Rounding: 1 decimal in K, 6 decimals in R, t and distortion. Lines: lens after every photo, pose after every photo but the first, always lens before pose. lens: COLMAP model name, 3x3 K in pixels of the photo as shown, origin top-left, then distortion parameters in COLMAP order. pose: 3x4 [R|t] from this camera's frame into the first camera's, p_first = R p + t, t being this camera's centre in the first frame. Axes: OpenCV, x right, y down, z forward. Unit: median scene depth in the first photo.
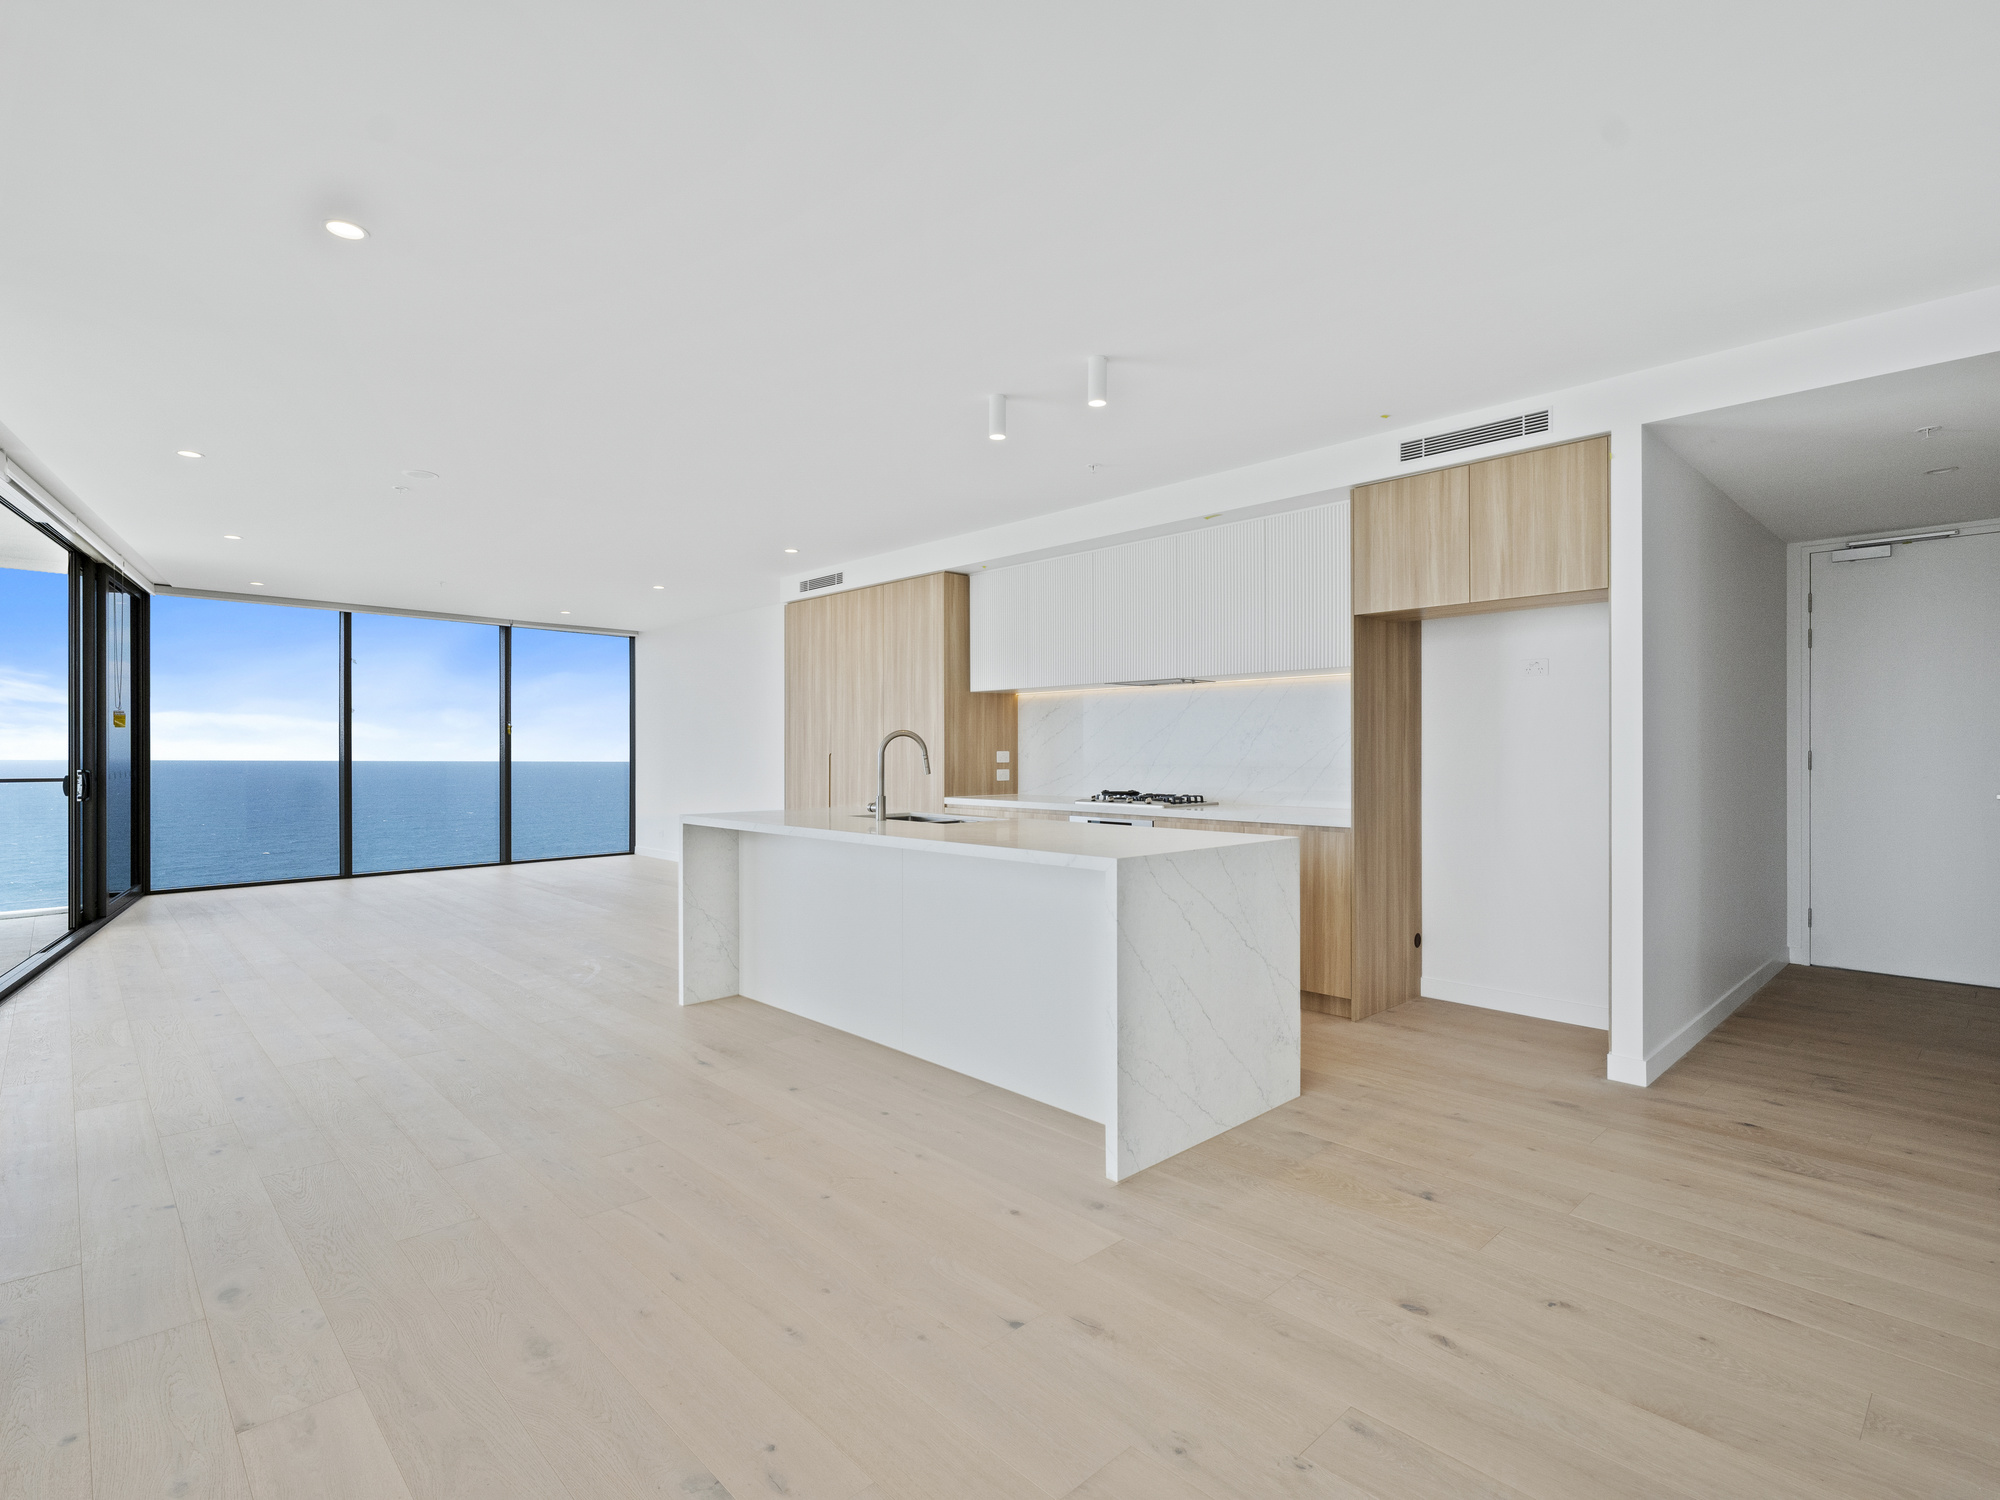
lens RADIAL K [[998.7, 0, 1000.0], [0, 998.7, 750.0], [0, 0, 1]] dist [0.010251, 0.000072]
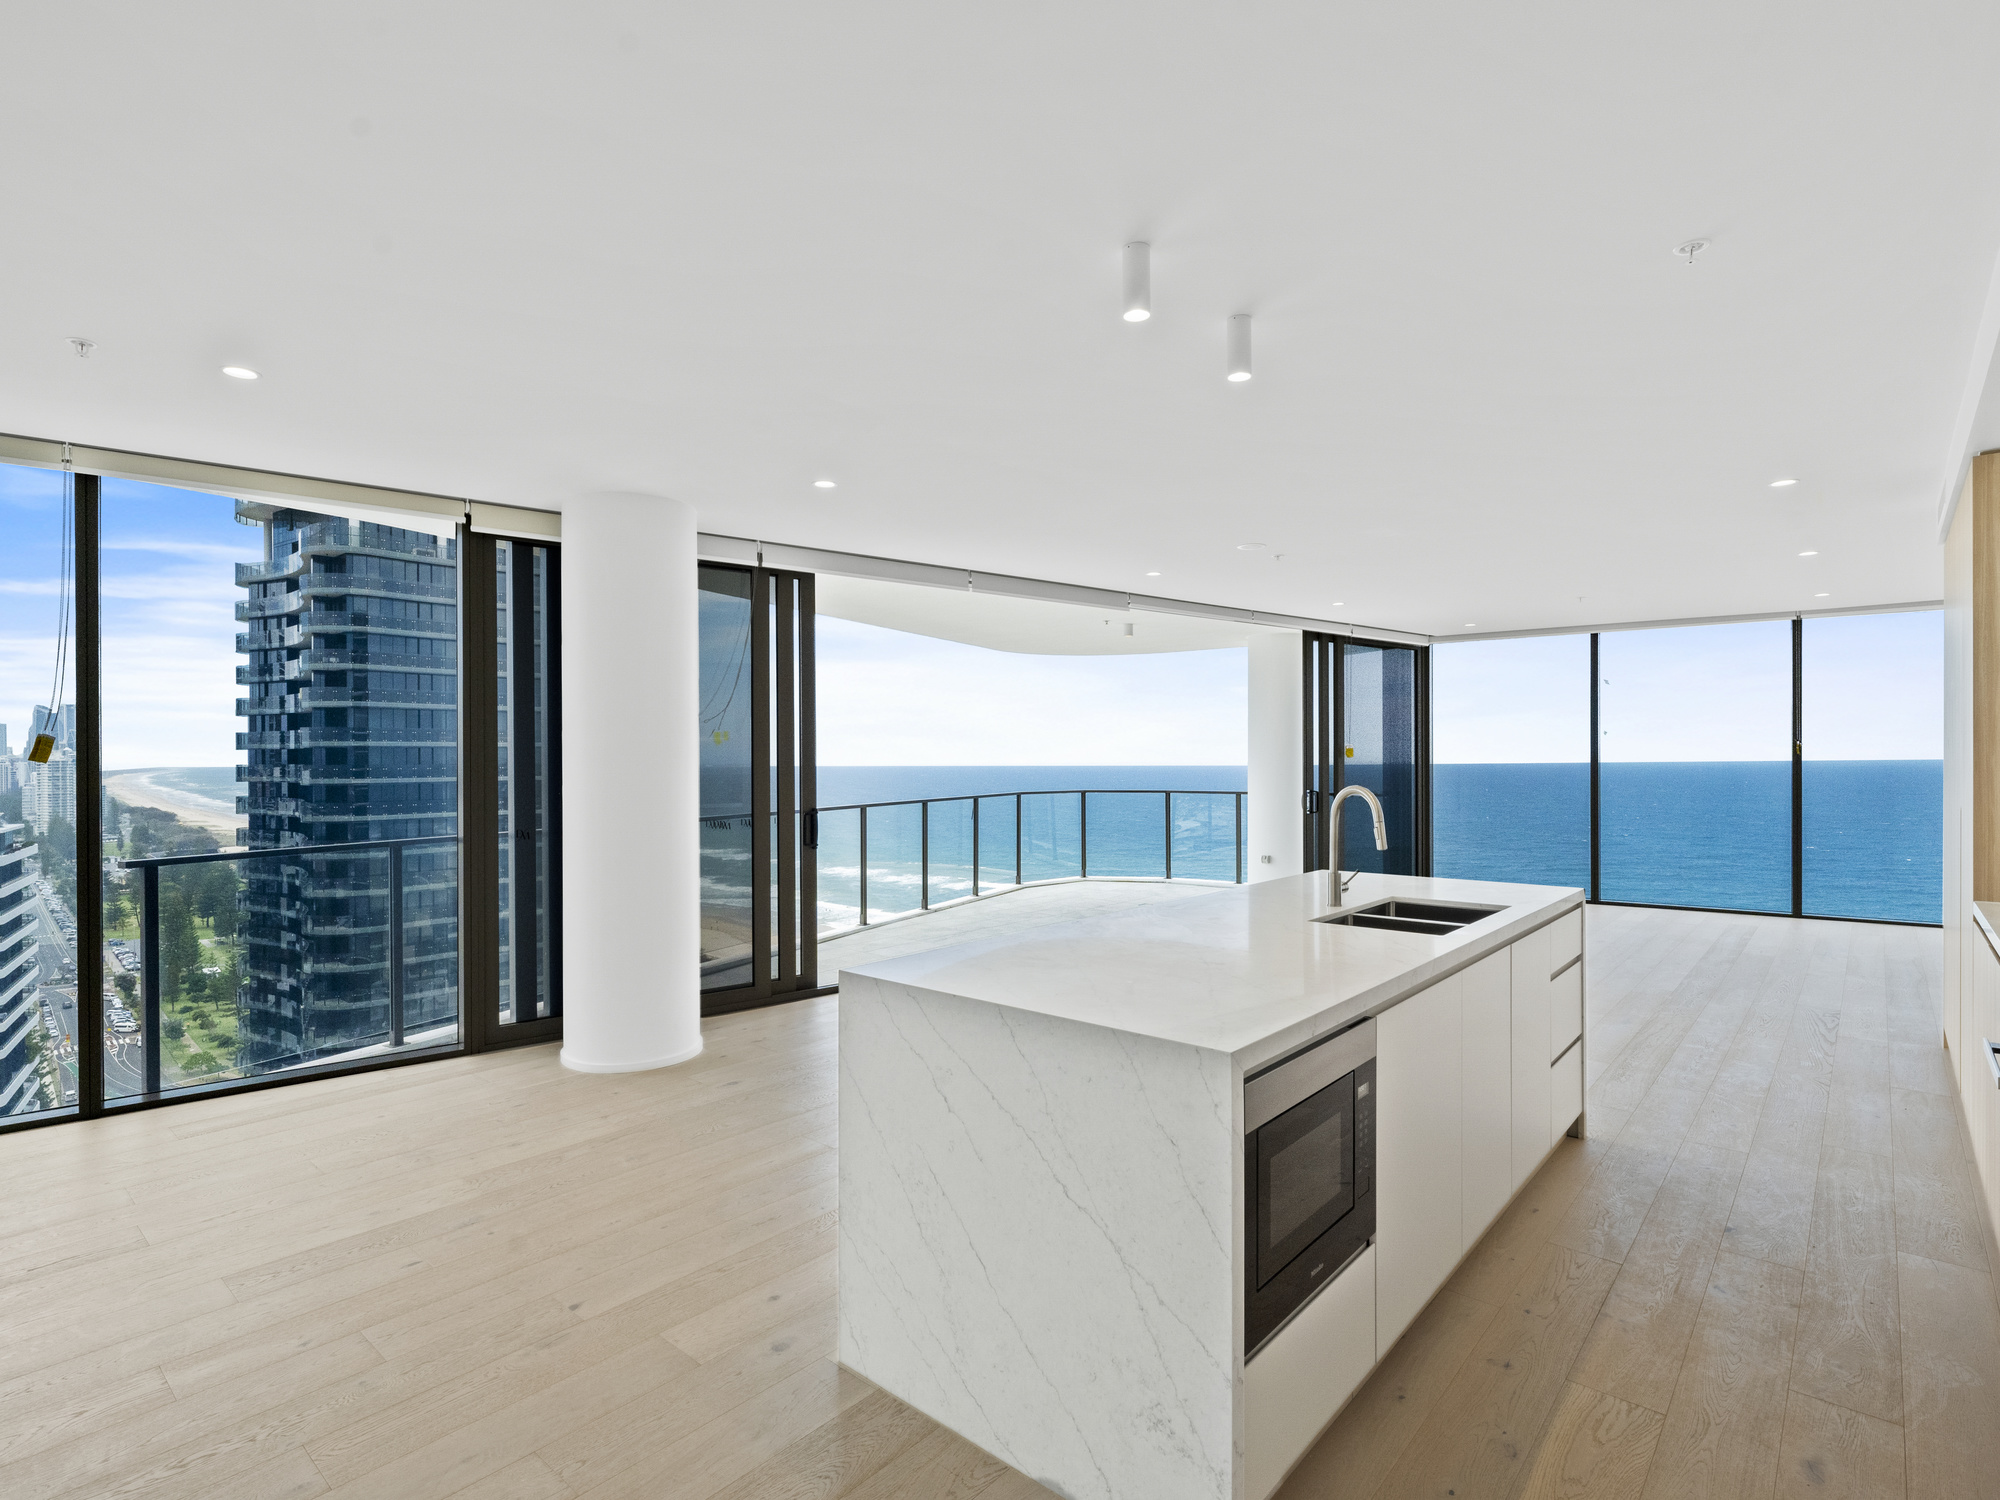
lens RADIAL K [[1011.0, 0, 984.0], [0, 1011.0, 760.0], [0, 0, 1]] dist [0.001138, 0.000275]
pose [[0.079385, 0.003763, -0.996837, 0.396887], [0.005581, 0.999976, 0.004219, -0.027992], [0.996828, -0.005899, 0.079362, 0.438384]]
